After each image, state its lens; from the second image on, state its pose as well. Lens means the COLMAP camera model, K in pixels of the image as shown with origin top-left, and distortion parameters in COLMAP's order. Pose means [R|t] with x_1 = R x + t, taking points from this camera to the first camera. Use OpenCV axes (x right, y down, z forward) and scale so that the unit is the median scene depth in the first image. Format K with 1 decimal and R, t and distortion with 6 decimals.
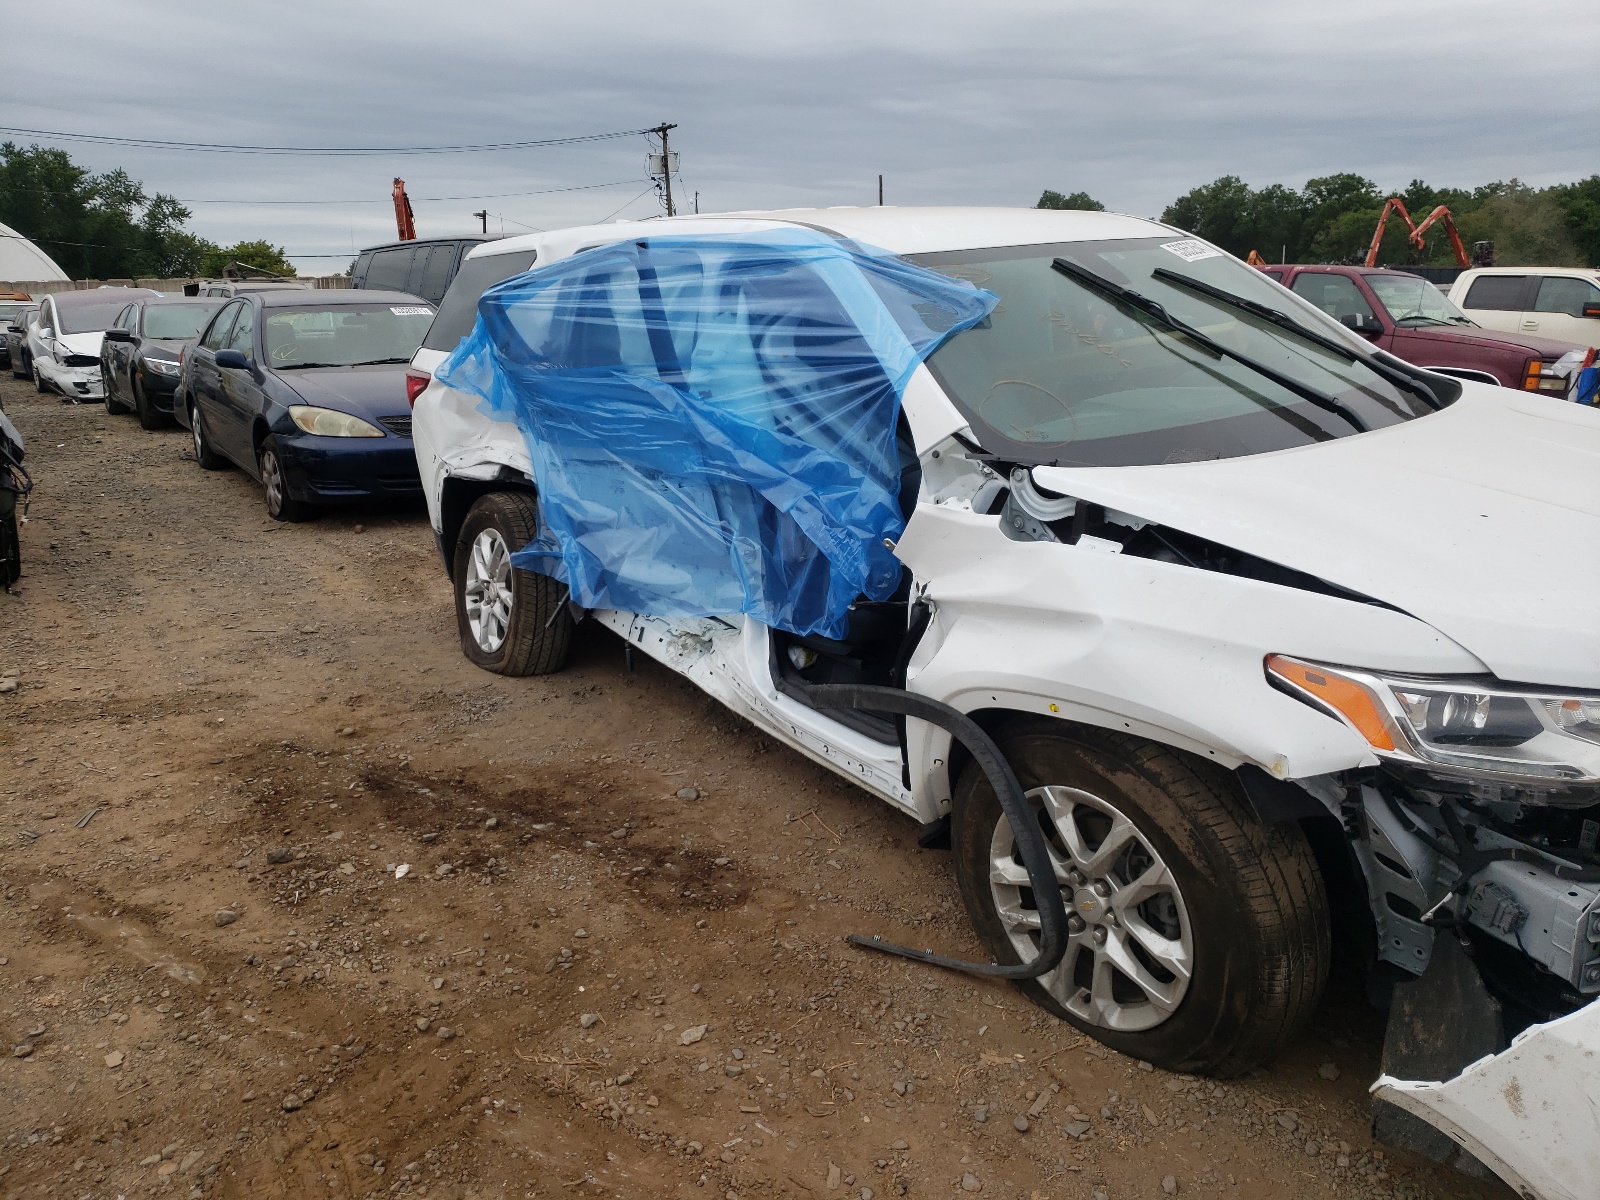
lens RADIAL K [[1221.6, 0, 791.9], [0, 1221.6, 590.6], [0, 0, 1]] dist [0.061389, -0.071983]
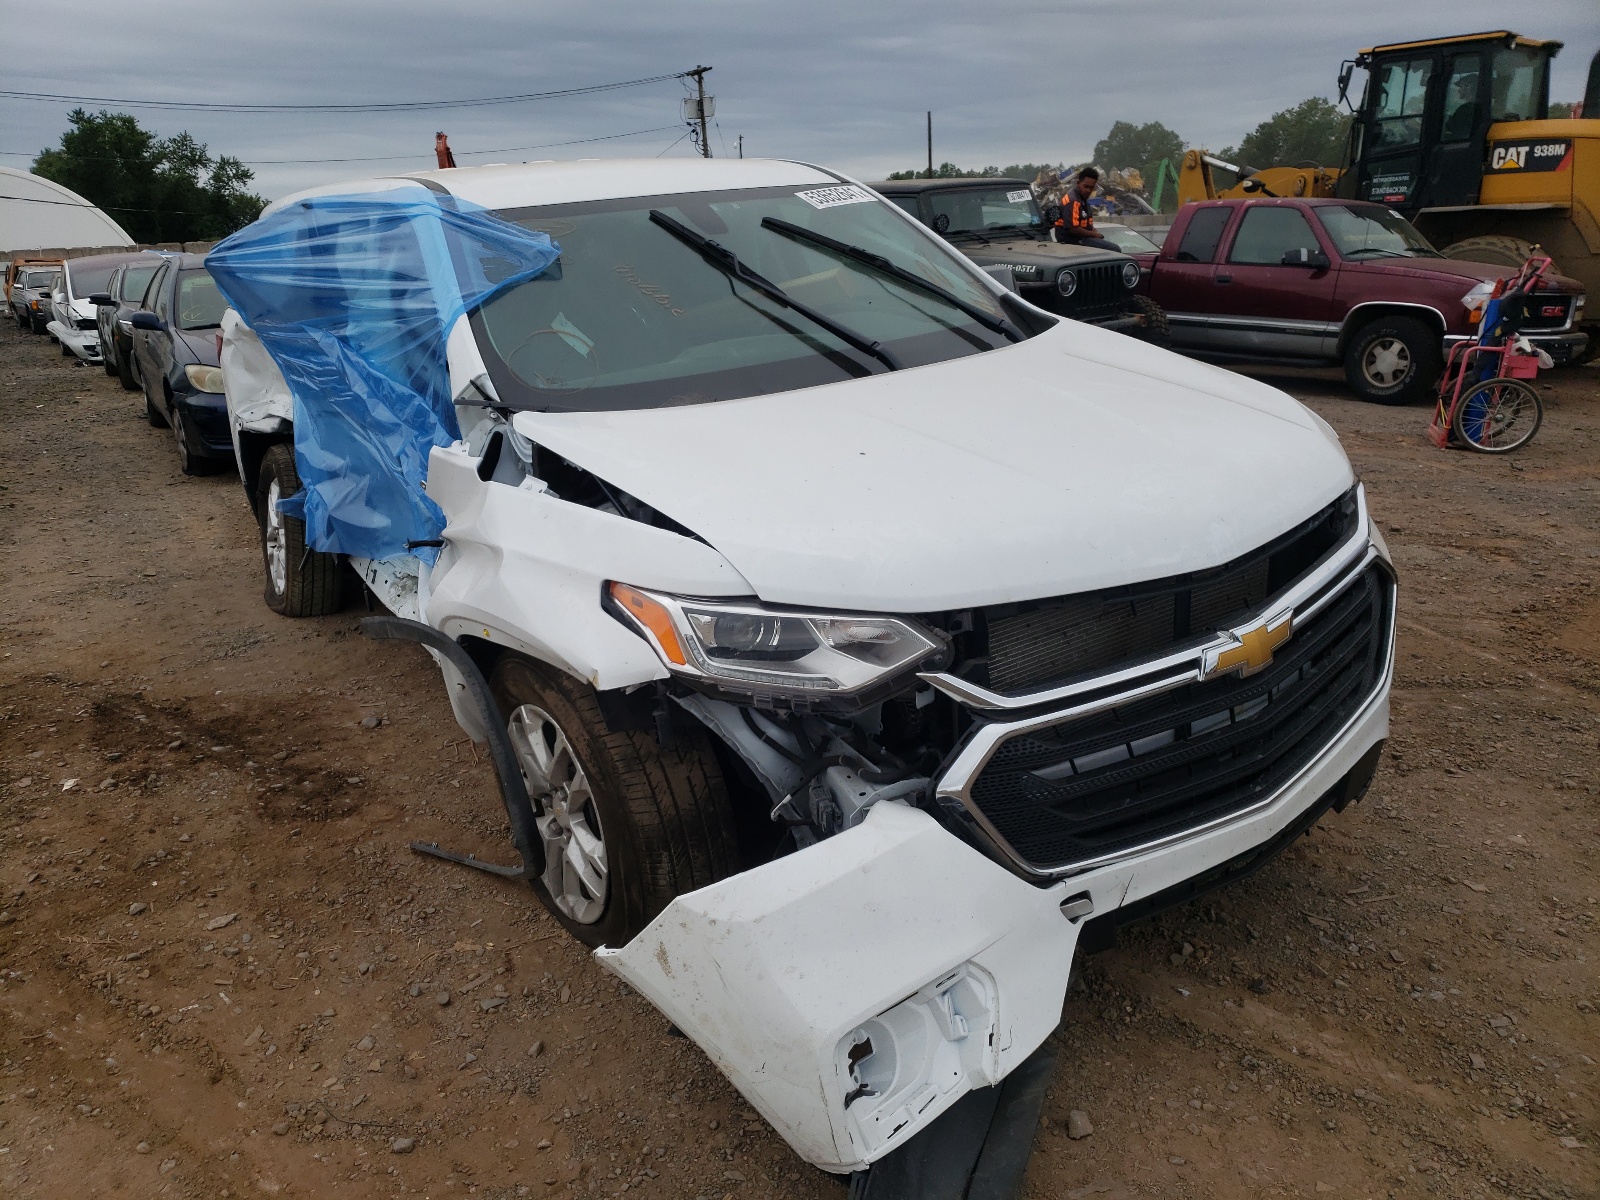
lens RADIAL K [[1221.6, 0, 741.2], [0, 1221.6, 622.1], [0, 0, 1]] dist [0.061389, -0.071983]
pose [[0.996375, -0.000345, -0.085075, 0.389176], [0.005746, 0.997982, 0.063244, 0.013485], [0.084881, -0.063503, 0.994365, -0.054076]]
